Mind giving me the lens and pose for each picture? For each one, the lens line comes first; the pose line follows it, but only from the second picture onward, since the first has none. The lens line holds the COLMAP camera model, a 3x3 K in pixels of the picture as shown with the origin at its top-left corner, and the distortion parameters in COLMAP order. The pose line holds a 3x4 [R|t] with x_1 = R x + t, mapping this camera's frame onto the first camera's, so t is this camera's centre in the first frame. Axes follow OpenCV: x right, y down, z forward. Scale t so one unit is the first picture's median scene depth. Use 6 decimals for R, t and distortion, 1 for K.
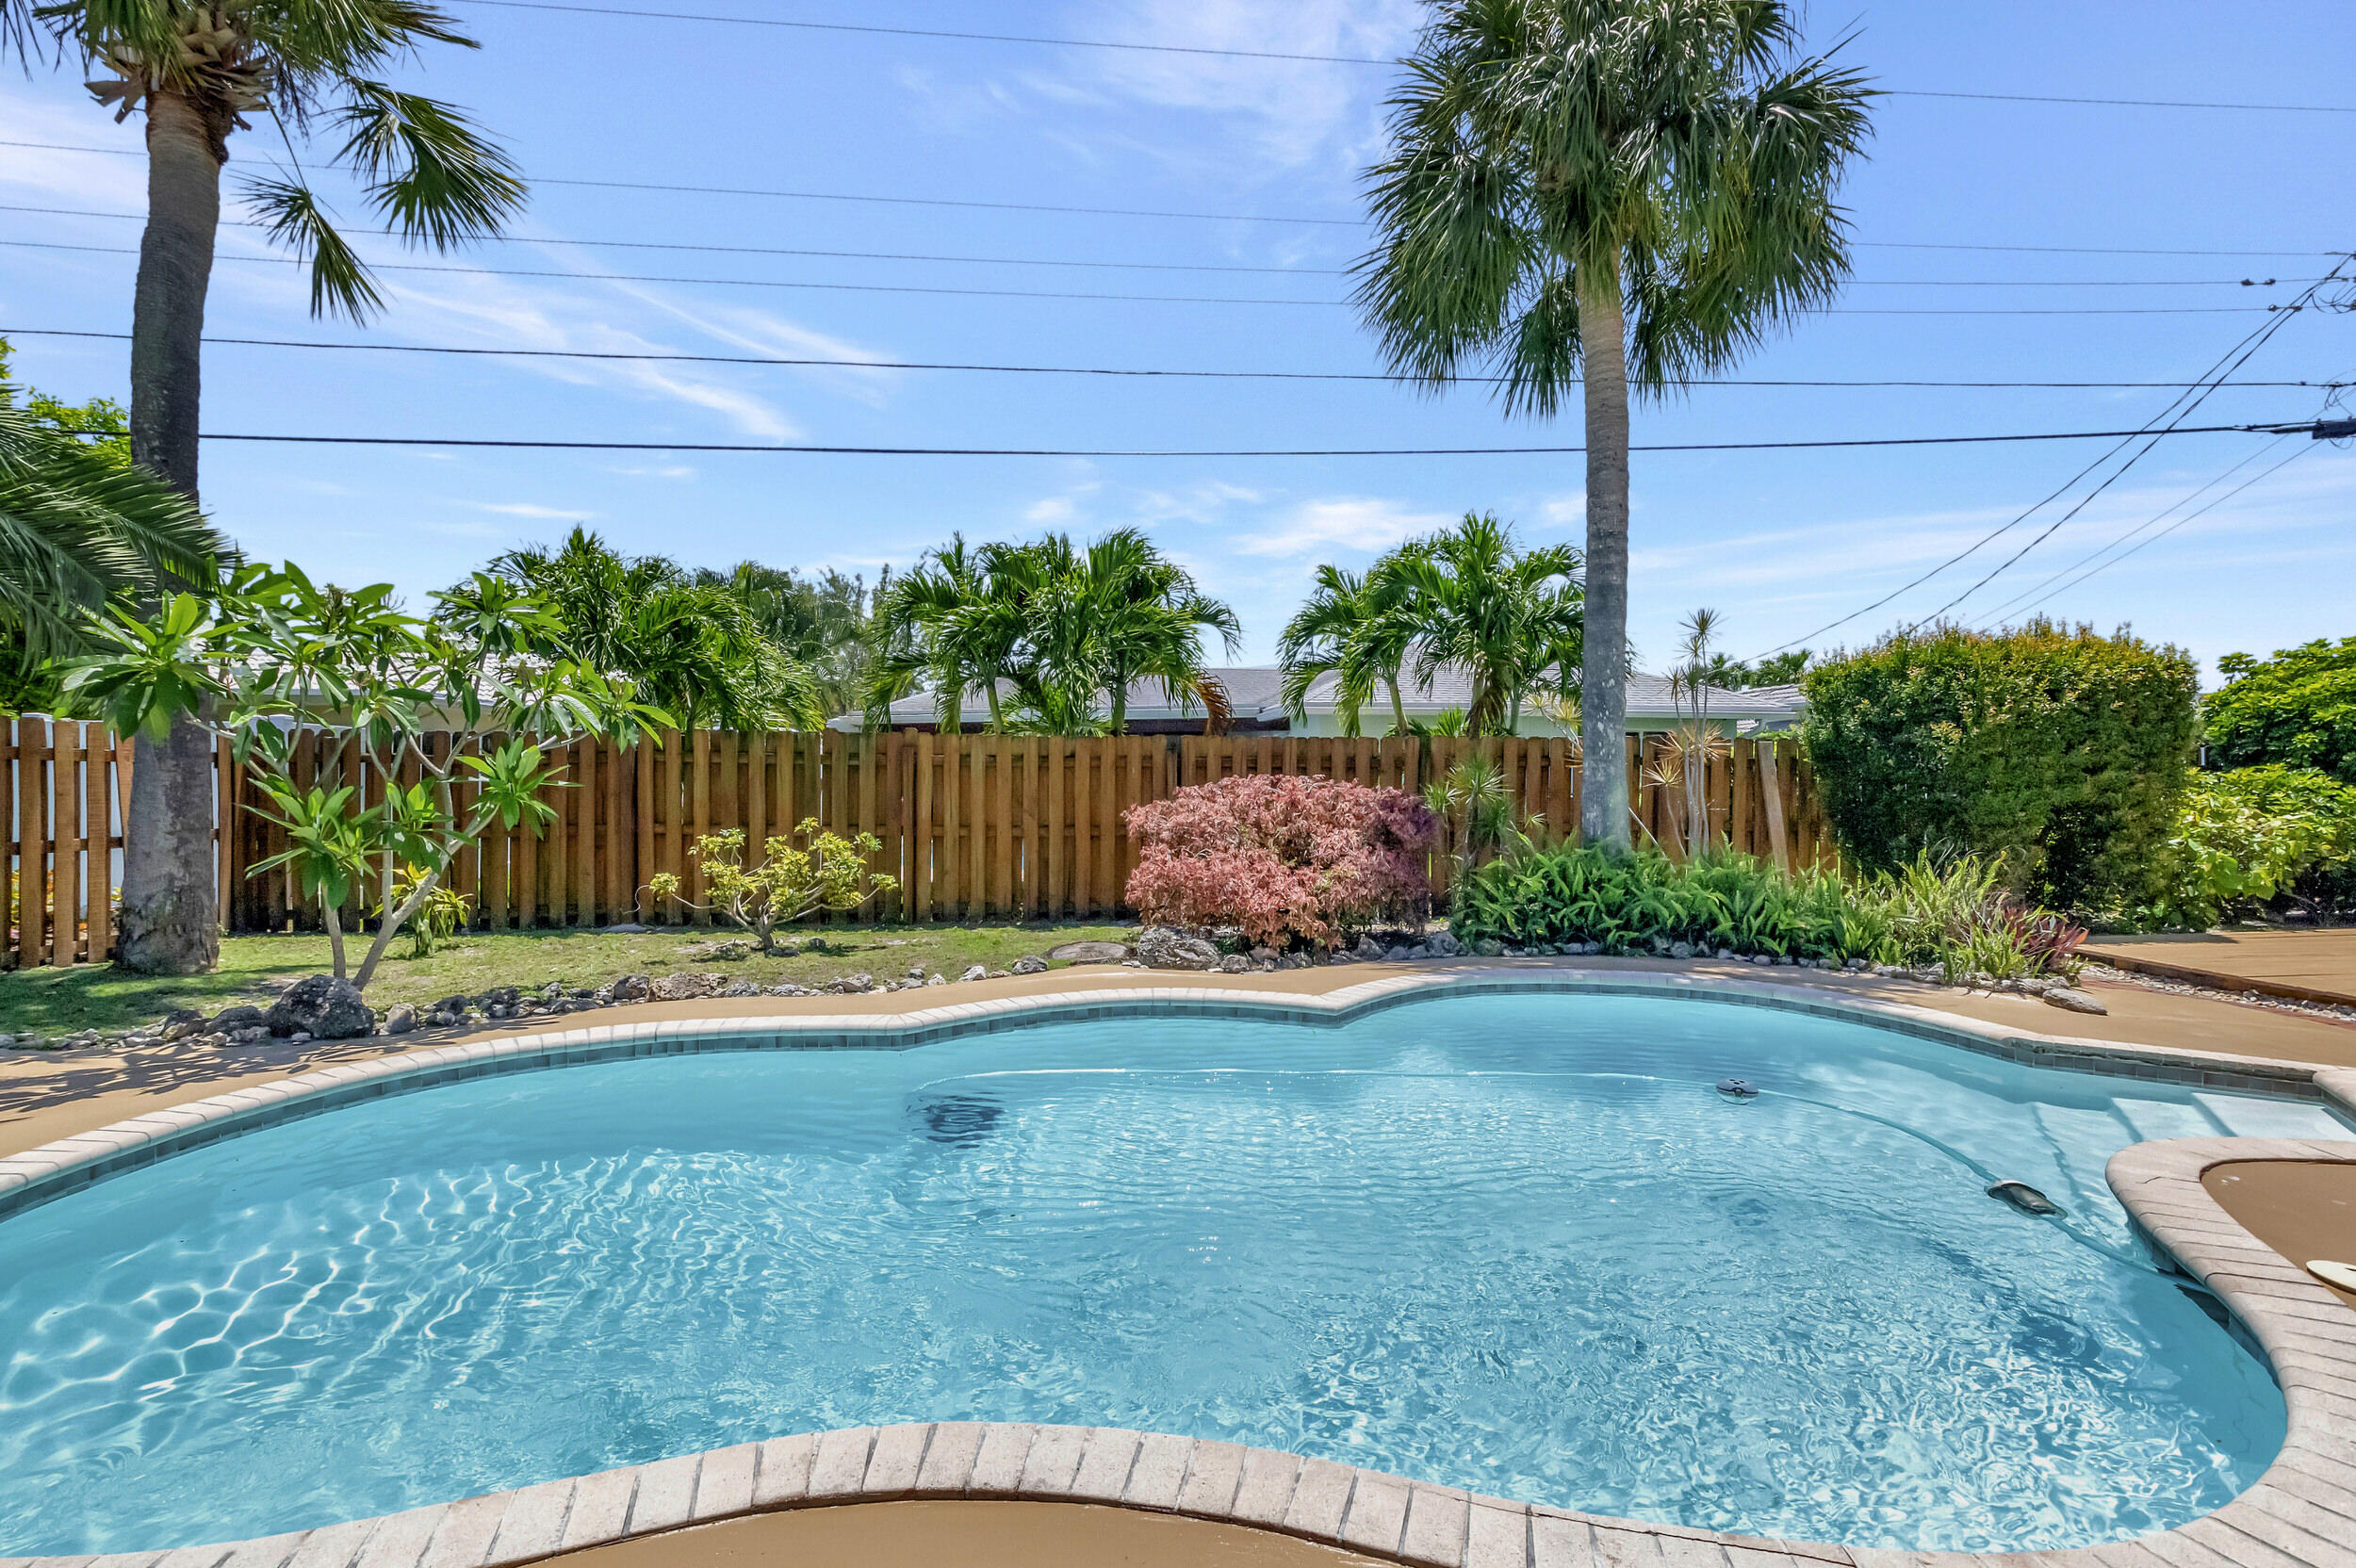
lens RADIAL K [[1054.8, 0, 1142.6], [0, 1054.8, 768.5], [0, 0, 1]] dist [-0.001266, -0.000533]
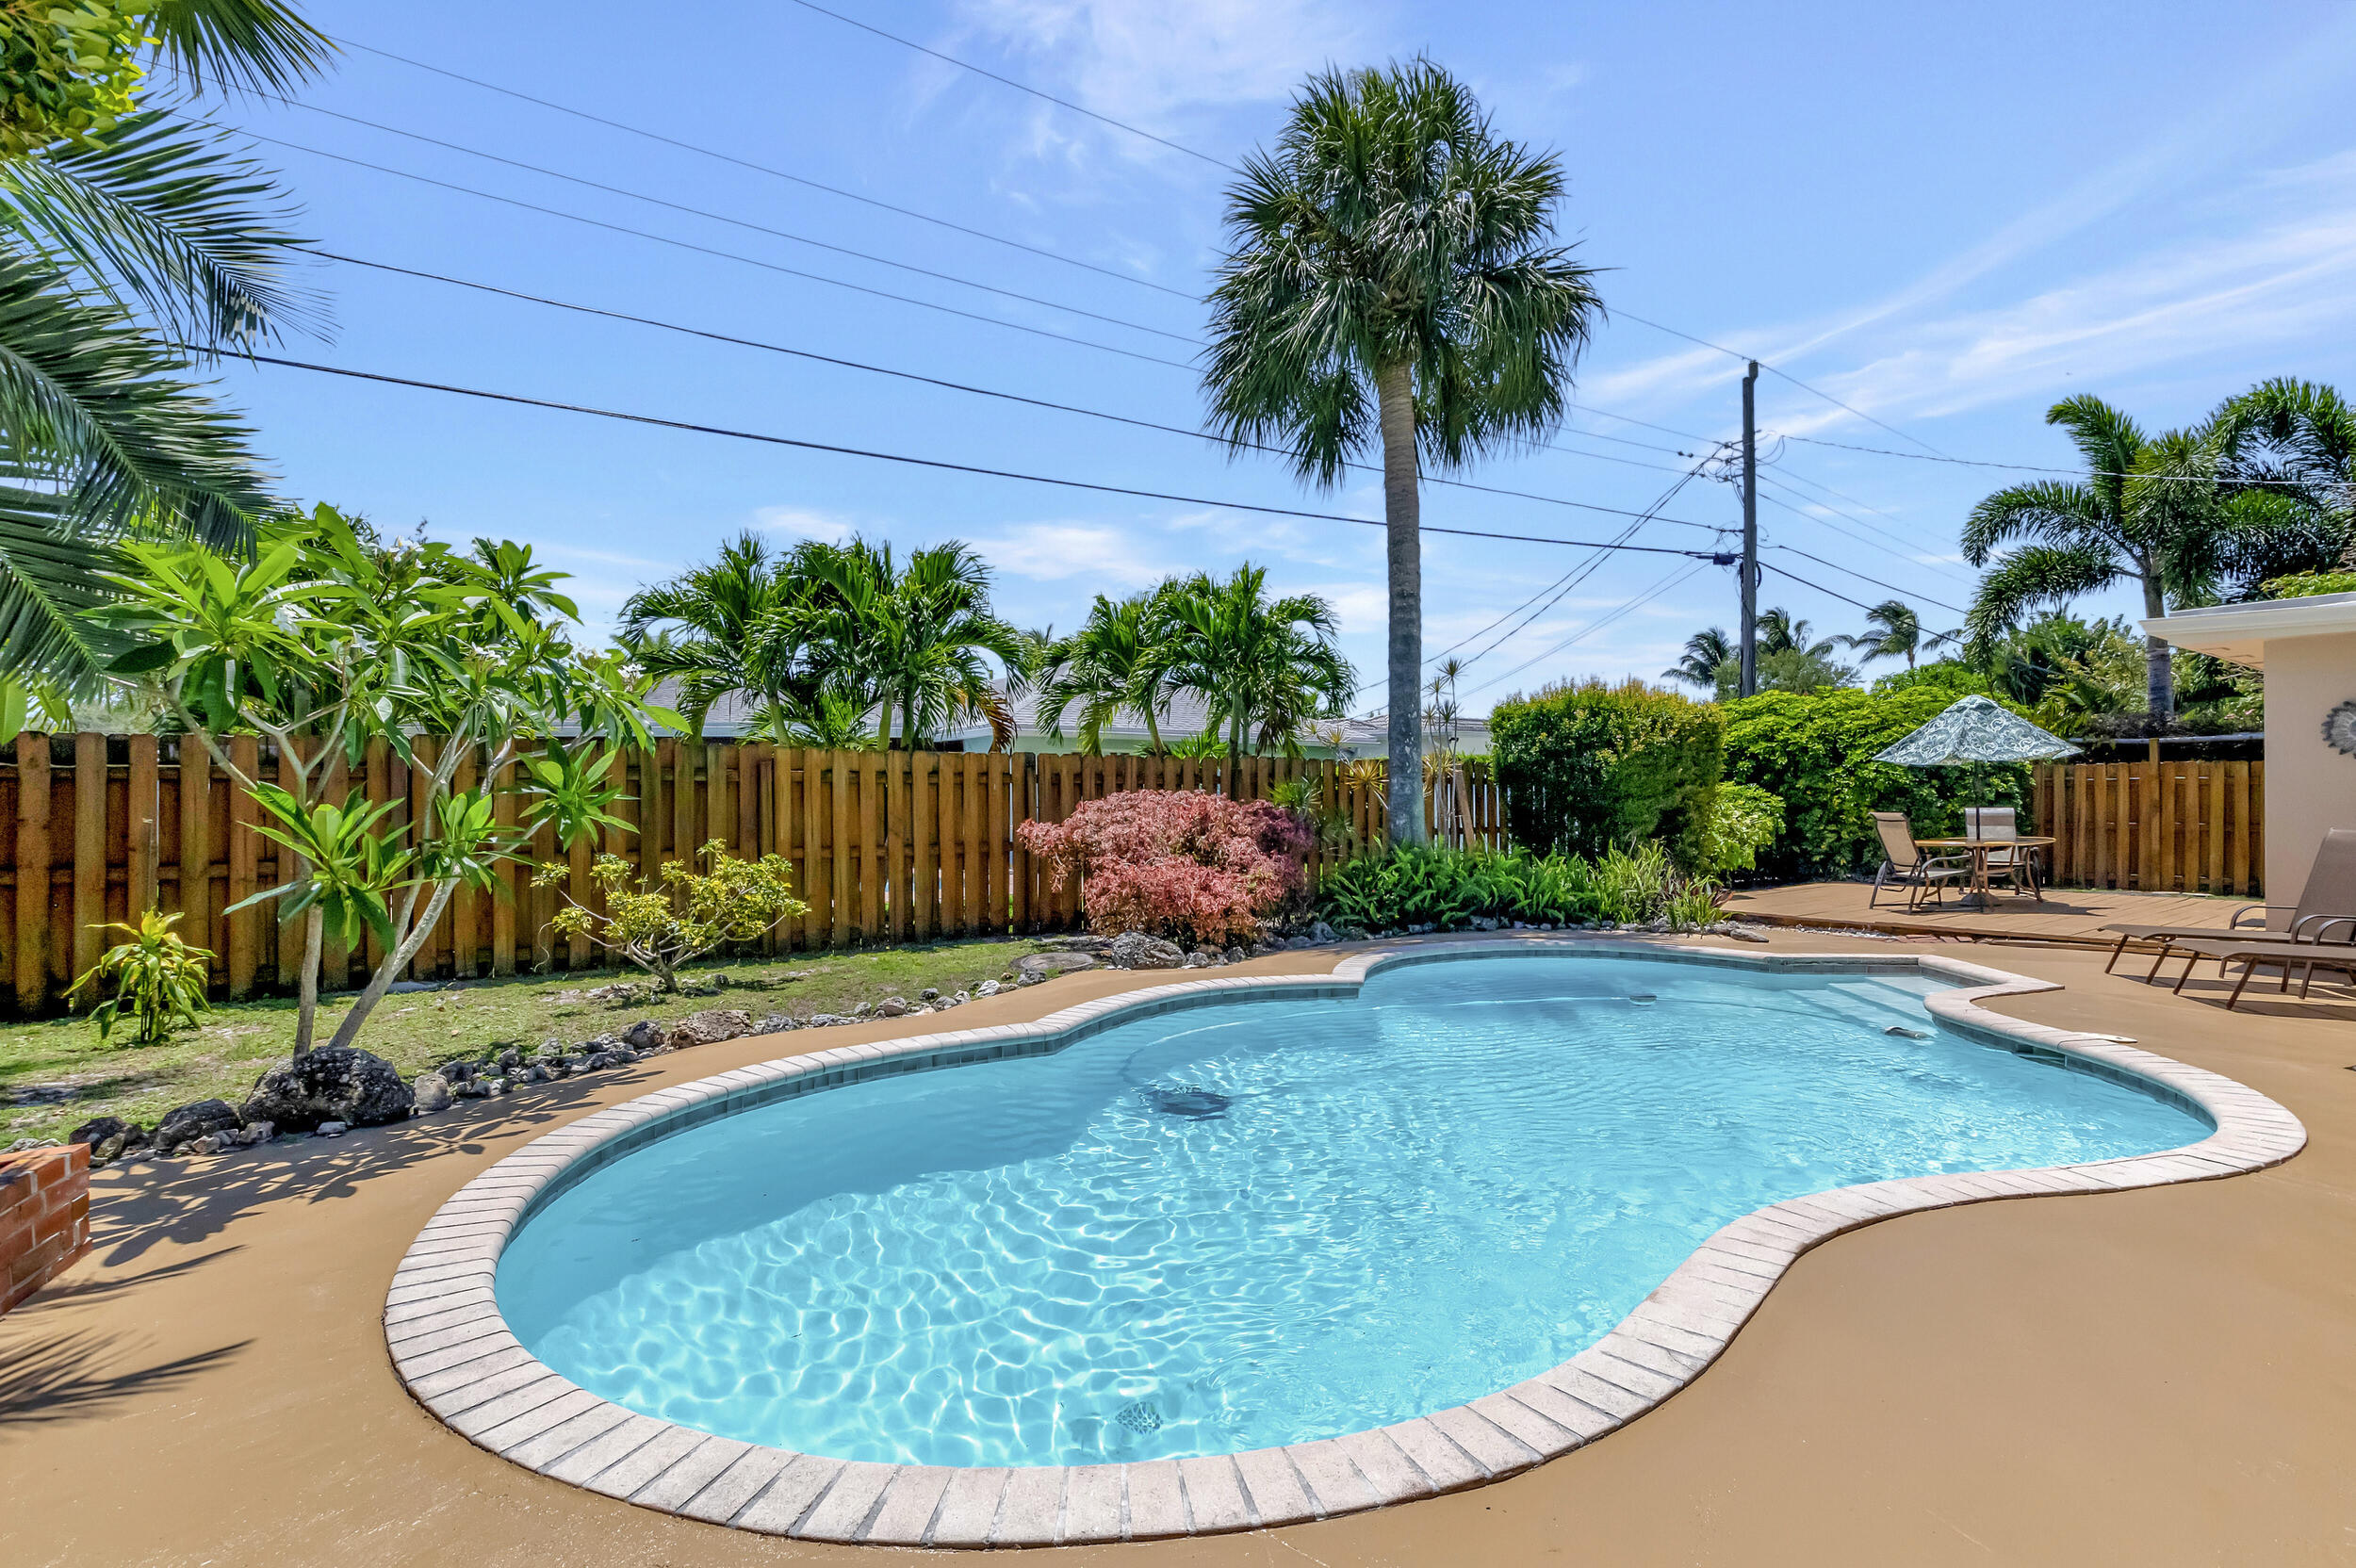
lens RADIAL K [[1082.7, 0, 1181.2], [0, 1082.7, 775.9], [0, 0, 1]] dist [-0.001571, -0.000231]
pose [[0.882066, 0.003606, 0.471112, -0.378316], [0.004063, 0.999875, -0.015261, 0.008810], [-0.471109, 0.015375, 0.881941, 0.010283]]
